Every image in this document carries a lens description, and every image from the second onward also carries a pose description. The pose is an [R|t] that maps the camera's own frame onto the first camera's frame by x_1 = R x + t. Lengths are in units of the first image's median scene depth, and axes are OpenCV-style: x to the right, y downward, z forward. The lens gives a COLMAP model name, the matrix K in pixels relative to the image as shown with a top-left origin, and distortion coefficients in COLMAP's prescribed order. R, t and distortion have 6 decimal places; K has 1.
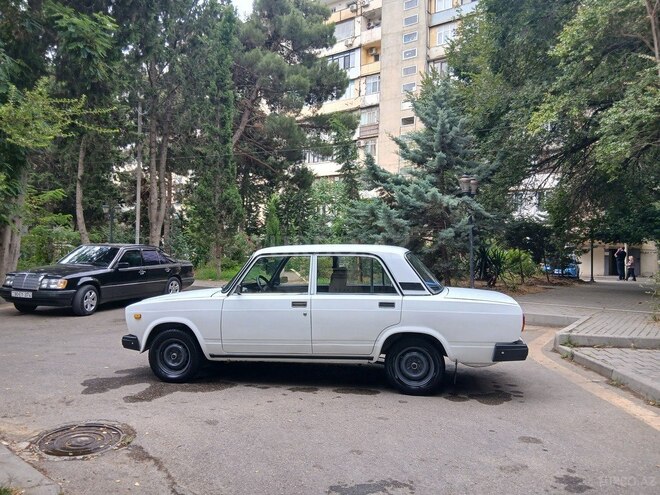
lens RADIAL K [[502.1, 0, 324.4], [0, 502.1, 244.4], [0, 0, 1]] dist [0.104818, -0.194240]
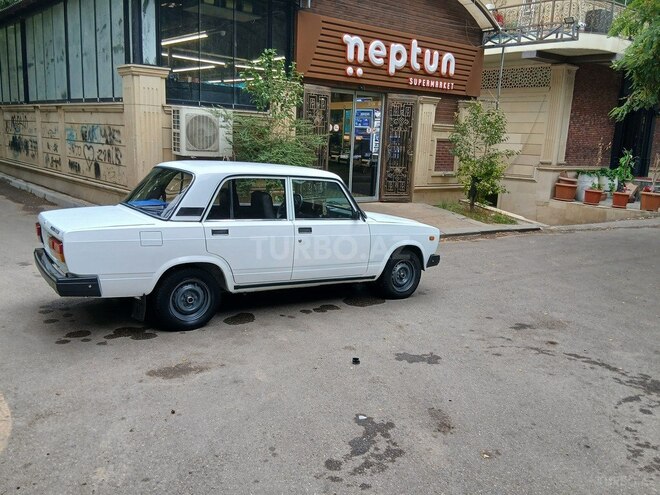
lens RADIAL K [[545.5, 0, 325.4], [0, 545.5, 248.6], [0, 0, 1]] dist [0.109872, -0.194132]
pose [[-0.700137, 0.084998, -0.708931, 0.466502], [-0.044521, 0.985760, 0.162158, -0.010246], [0.712619, 0.145095, -0.686383, 1.309336]]
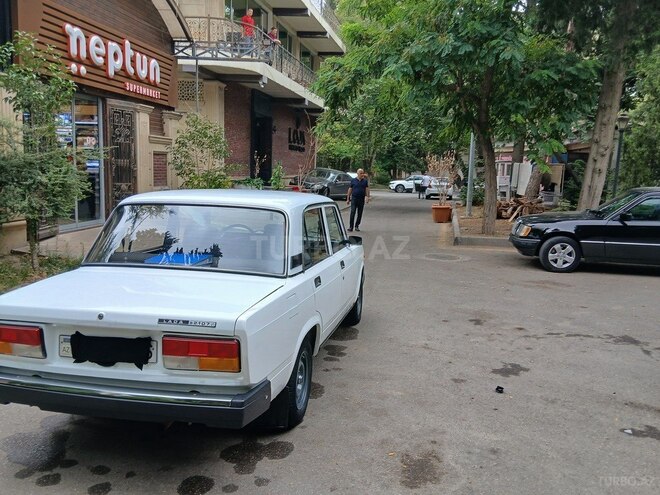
lens RADIAL K [[545.5, 0, 325.4], [0, 545.5, 248.6], [0, 0, 1]] dist [0.109872, -0.194132]
pose [[-0.002634, 0.124025, -0.992276, 0.575708], [-0.011275, 0.992212, 0.124047, -0.010737], [0.999933, 0.011514, -0.001215, 0.812776]]
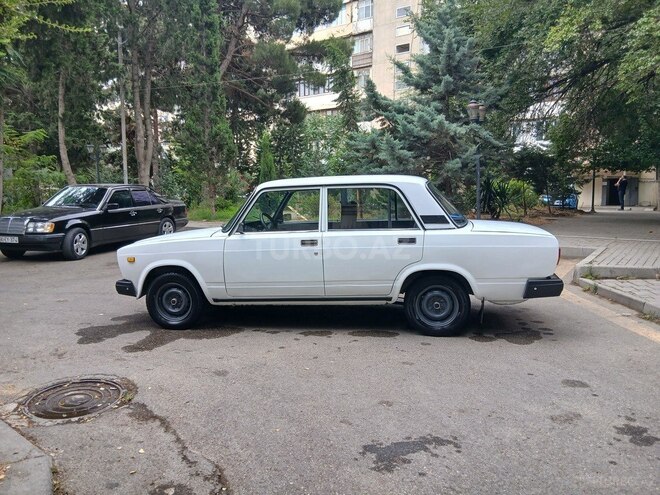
lens RADIAL K [[502.1, 0, 324.4], [0, 502.1, 244.4], [0, 0, 1]] dist [0.104818, -0.194240]
pose [[0.999589, -0.025830, 0.012397, -0.021437], [0.024130, 0.992261, 0.121801, 0.008149], [-0.015447, -0.121452, 0.992477, 0.064304]]
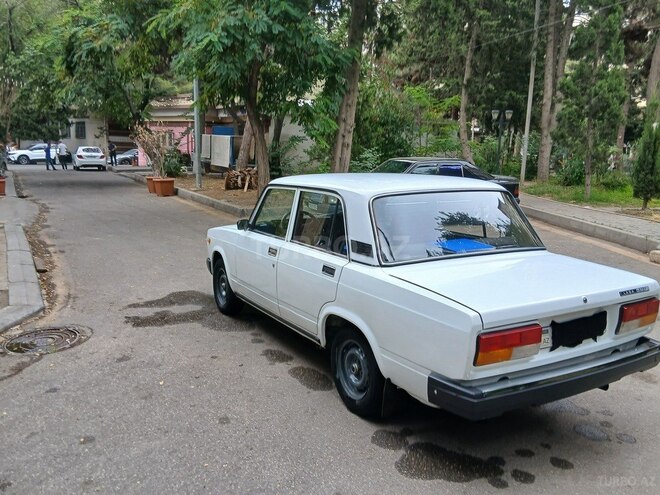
lens RADIAL K [[551.7, 0, 325.3], [0, 551.7, 241.5], [0, 0, 1]] dist [0.110510, -0.200335]
pose [[0.643094, 0.123938, -0.755691, 0.410618], [0.000099, 0.986803, 0.161925, -0.022610], [0.765787, -0.104207, 0.634595, 0.326149]]
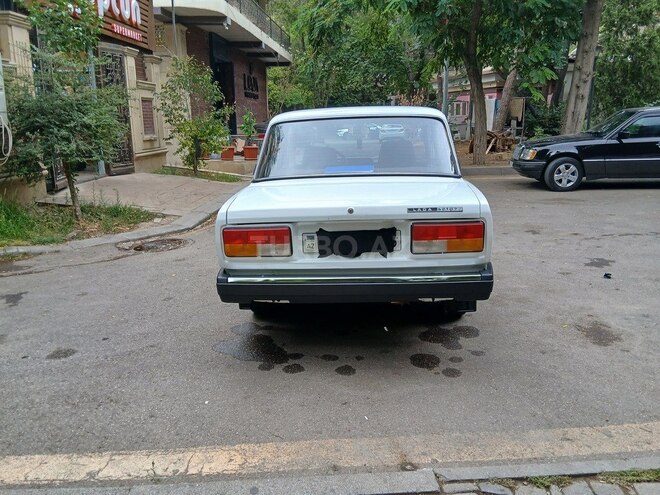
lens RADIAL K [[547.5, 0, 327.0], [0, 547.5, 243.5], [0, 0, 1]] dist [0.116547, -0.209963]
pose [[0.122682, 0.195139, -0.973072, 0.603555], [0.039174, 0.978763, 0.201219, 0.020624], [0.991673, -0.062805, 0.112432, 0.620193]]
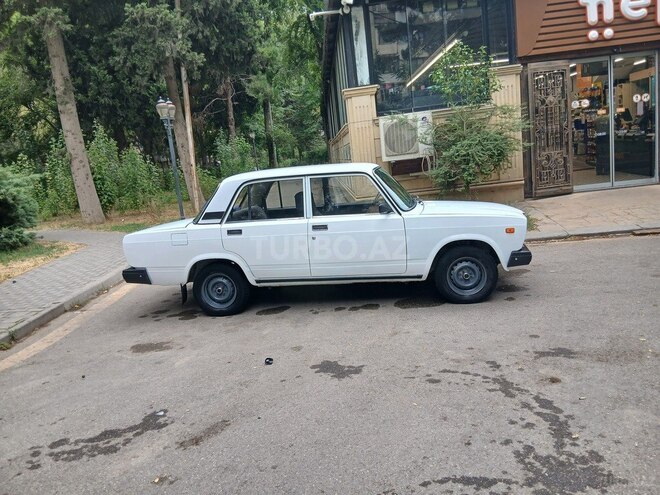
lens RADIAL K [[495.8, 0, 330.0], [0, 495.8, 247.5], [0, 0, 1]] dist [0.084413, -0.132494]
pose [[-0.993771, 0.095662, -0.057162, 0.033259], [0.086106, 0.984768, 0.151054, 0.010398], [0.070742, 0.145191, -0.986871, 1.435132]]
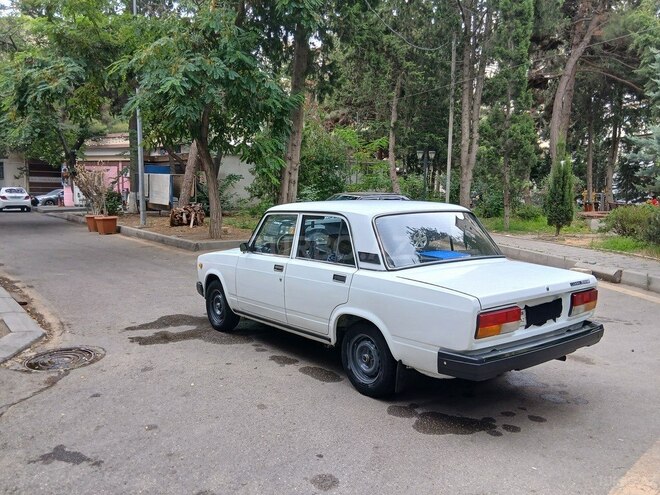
lens RADIAL K [[547.5, 0, 327.0], [0, 547.5, 243.5], [0, 0, 1]] dist [0.116547, -0.209963]
pose [[0.744657, 0.058615, -0.664868, 0.422646], [0.009629, 0.995089, 0.098512, -0.013936], [0.667377, -0.079760, 0.740436, 0.206303]]
